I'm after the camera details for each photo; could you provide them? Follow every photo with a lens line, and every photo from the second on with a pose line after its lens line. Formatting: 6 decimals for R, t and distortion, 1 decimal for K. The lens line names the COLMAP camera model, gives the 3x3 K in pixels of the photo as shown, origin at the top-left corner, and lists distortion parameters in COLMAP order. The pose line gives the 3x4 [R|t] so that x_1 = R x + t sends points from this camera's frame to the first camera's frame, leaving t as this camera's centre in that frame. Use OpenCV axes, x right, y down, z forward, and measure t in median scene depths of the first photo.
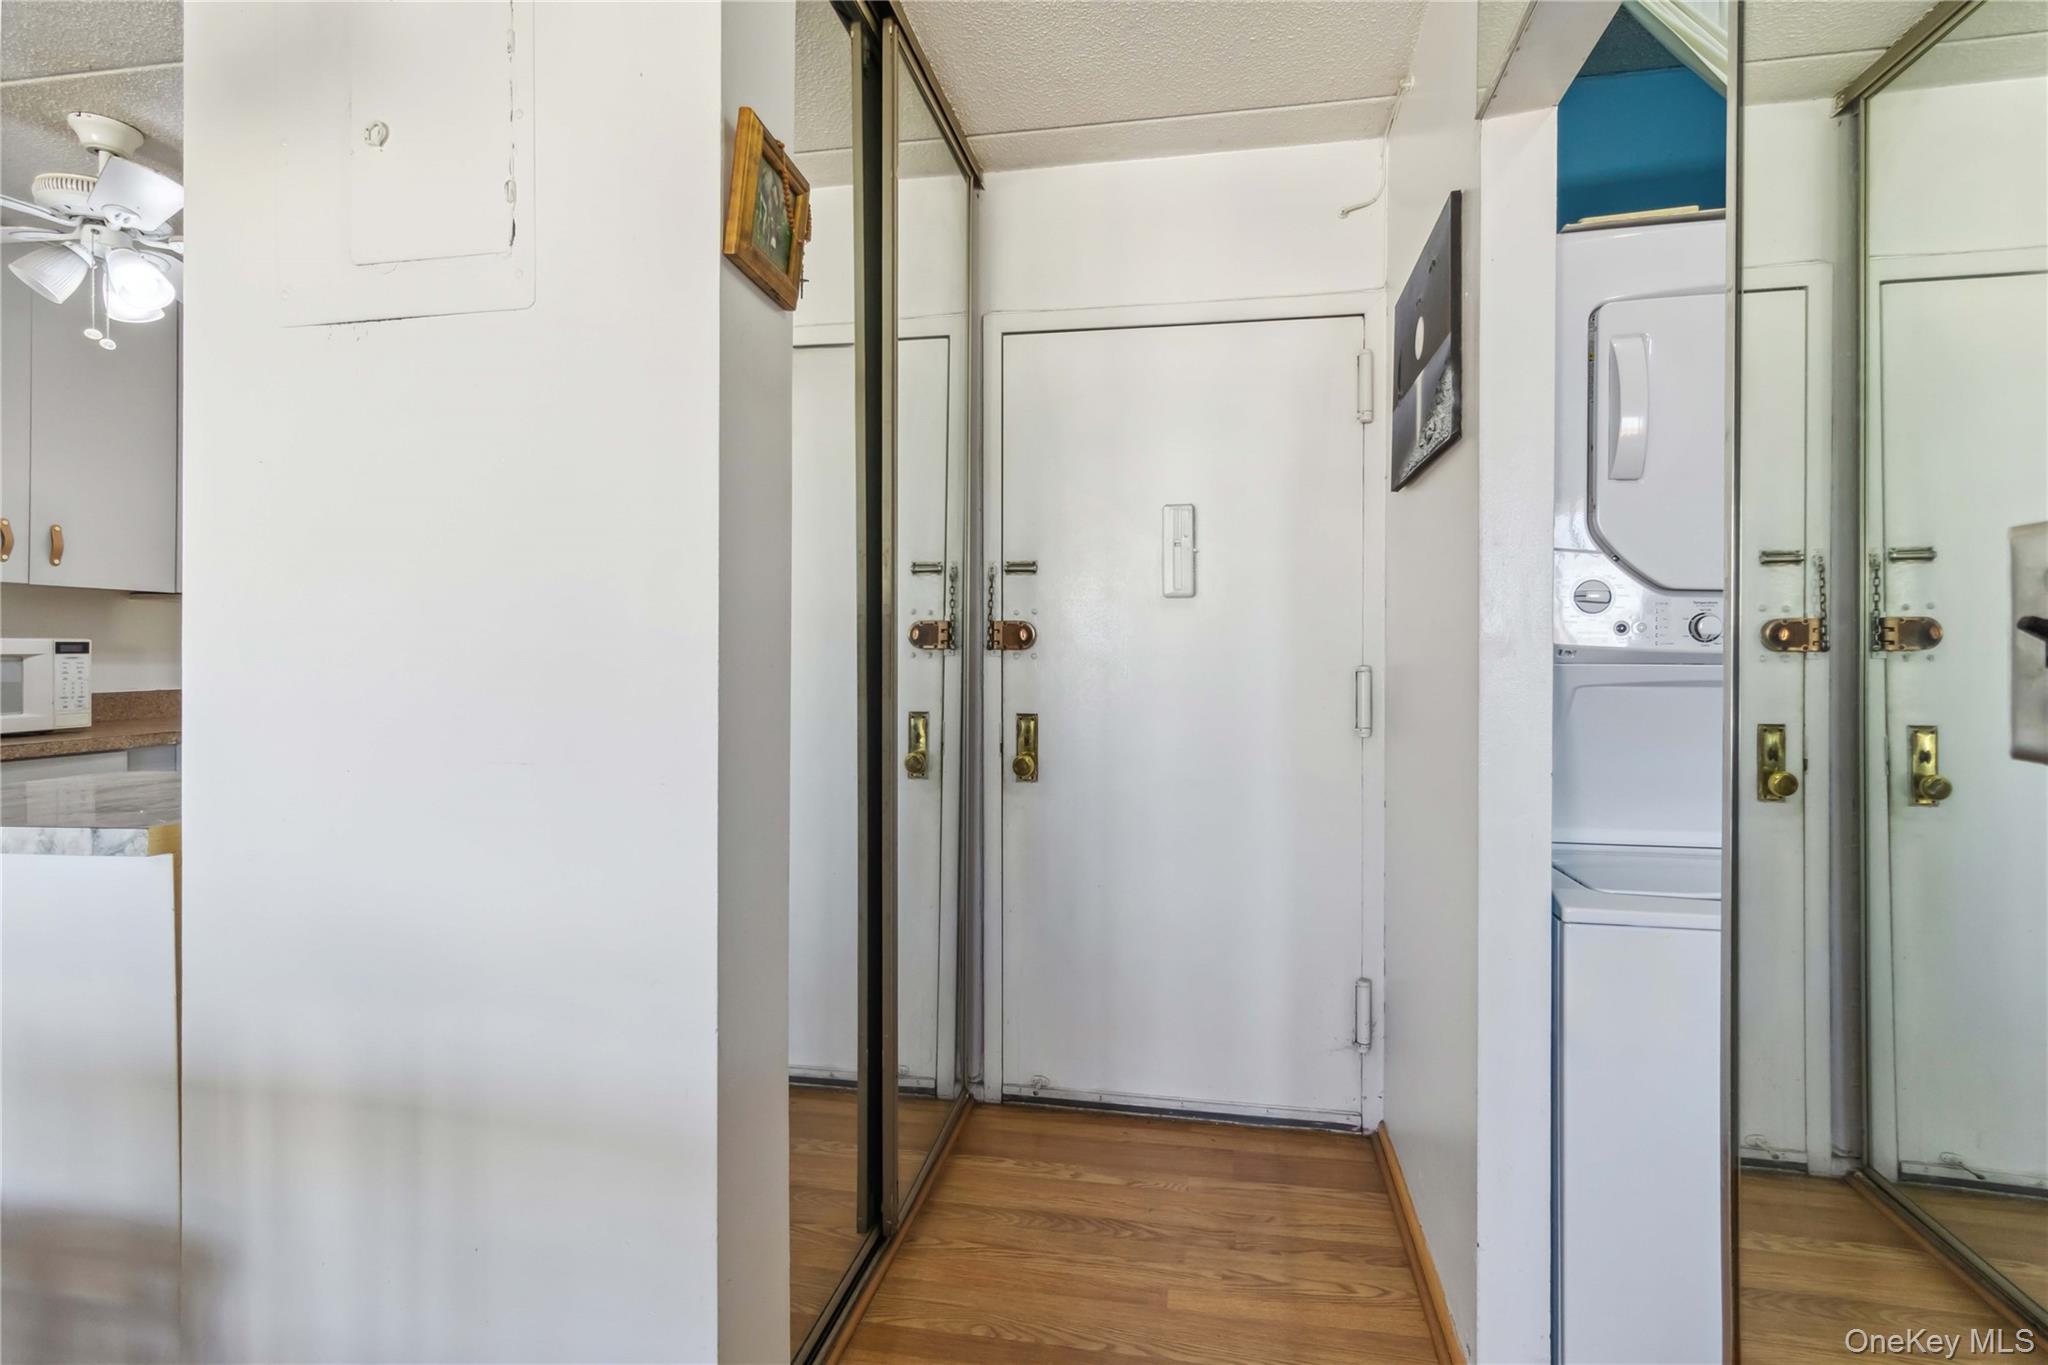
lens RADIAL K [[967.5, 0, 1039.2], [0, 967.5, 646.9], [0, 0, 1]] dist [0.002922, 0.002675]
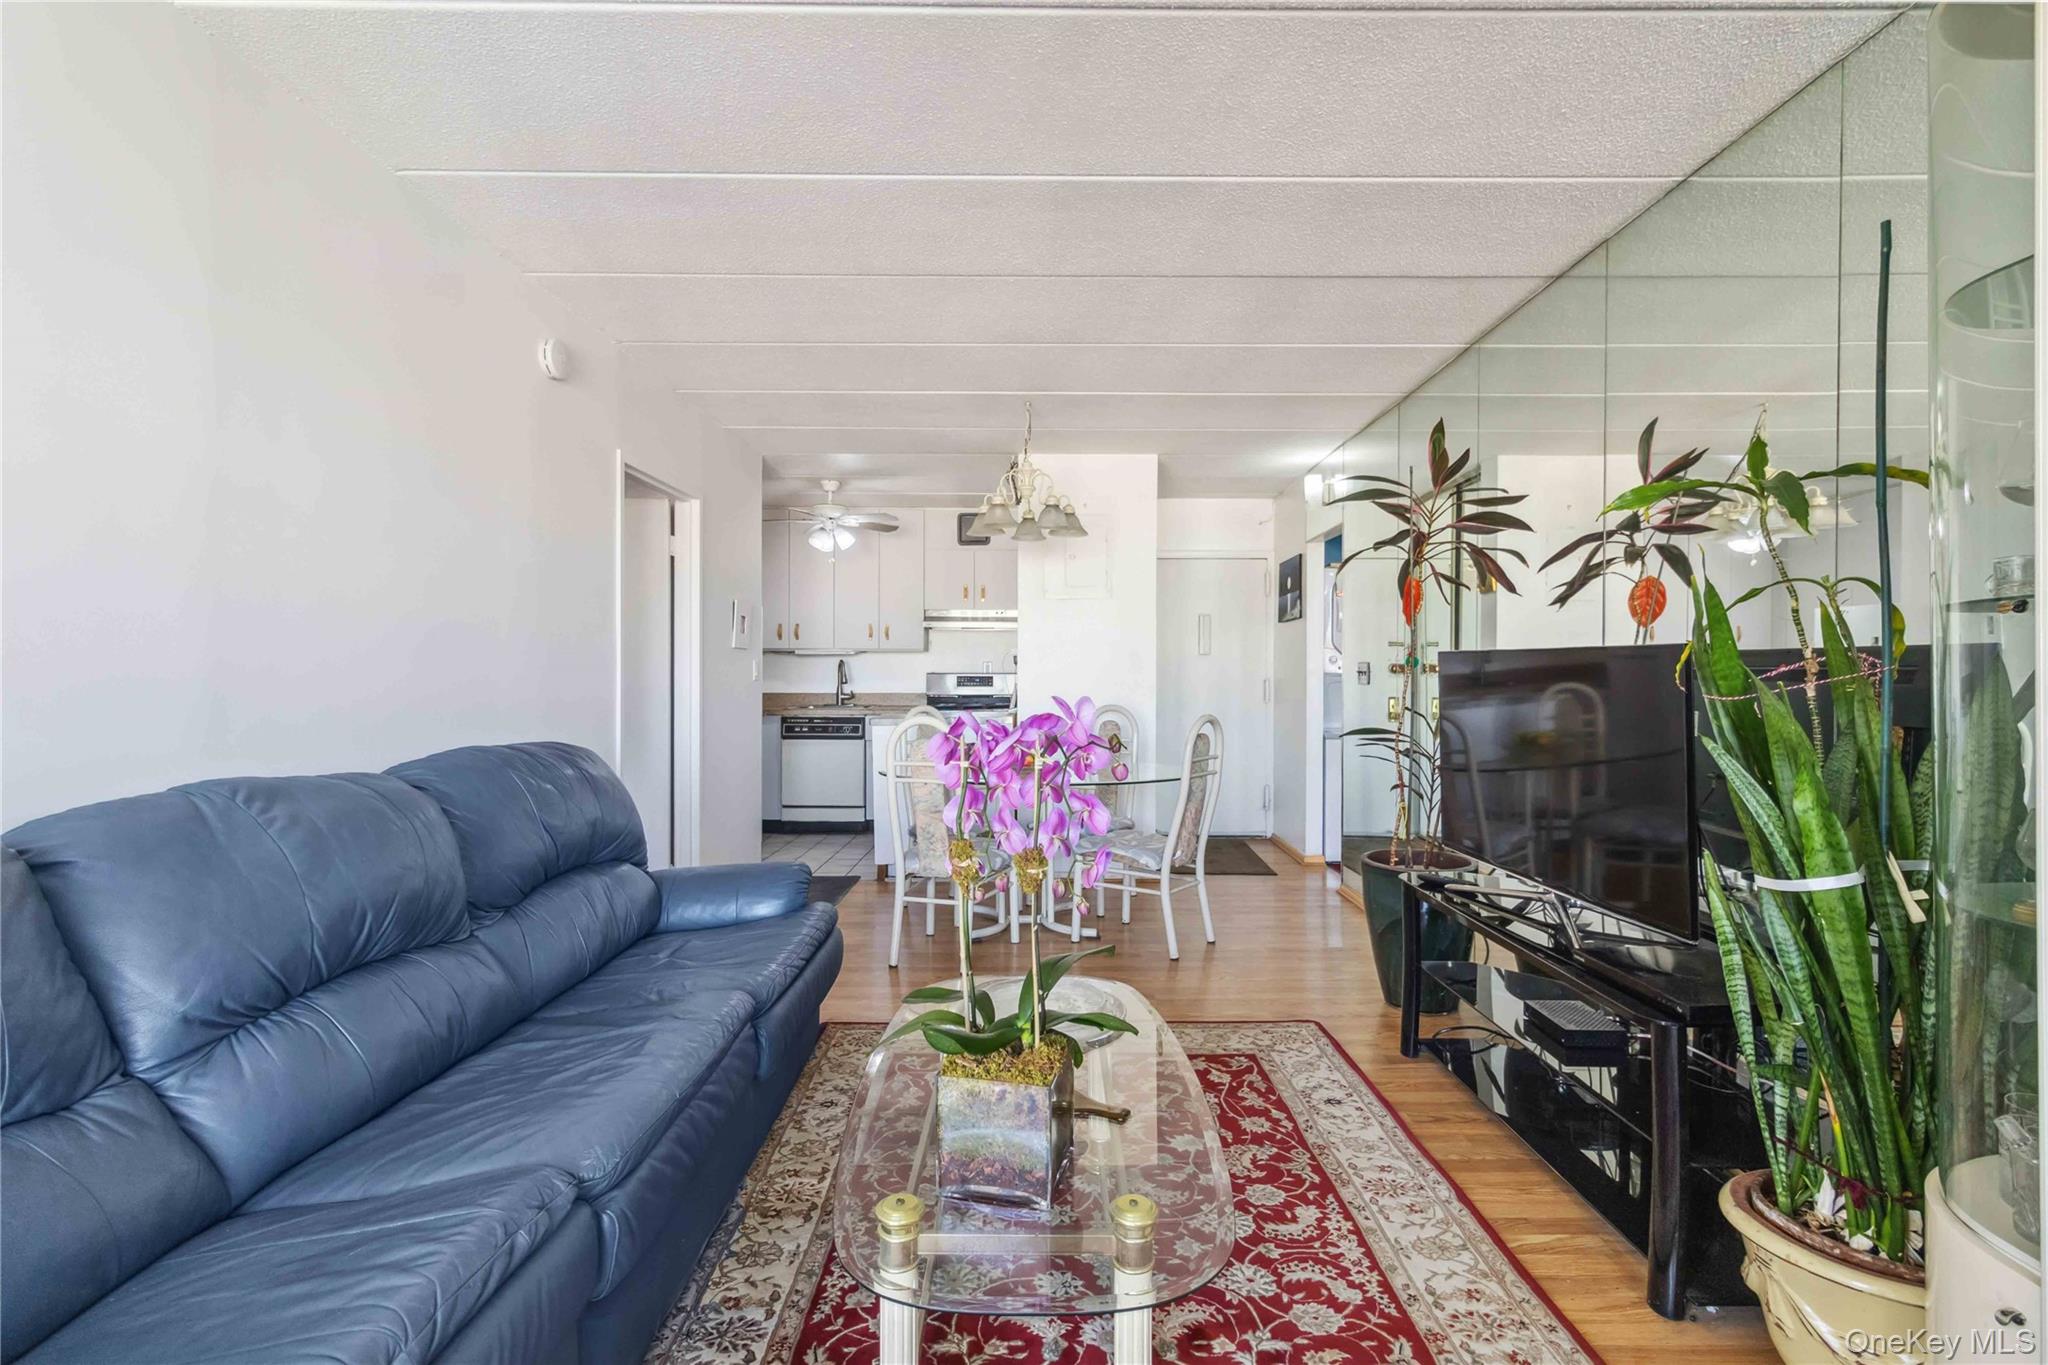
lens RADIAL K [[967.5, 0, 1035.0], [0, 967.5, 677.0], [0, 0, 1]] dist [0.002922, 0.002675]
pose [[0.985962, -0.003534, 0.166934, -0.862279], [0.002116, 0.999960, 0.008672, -0.011362], [-0.166958, -0.008197, 0.985930, -1.804617]]
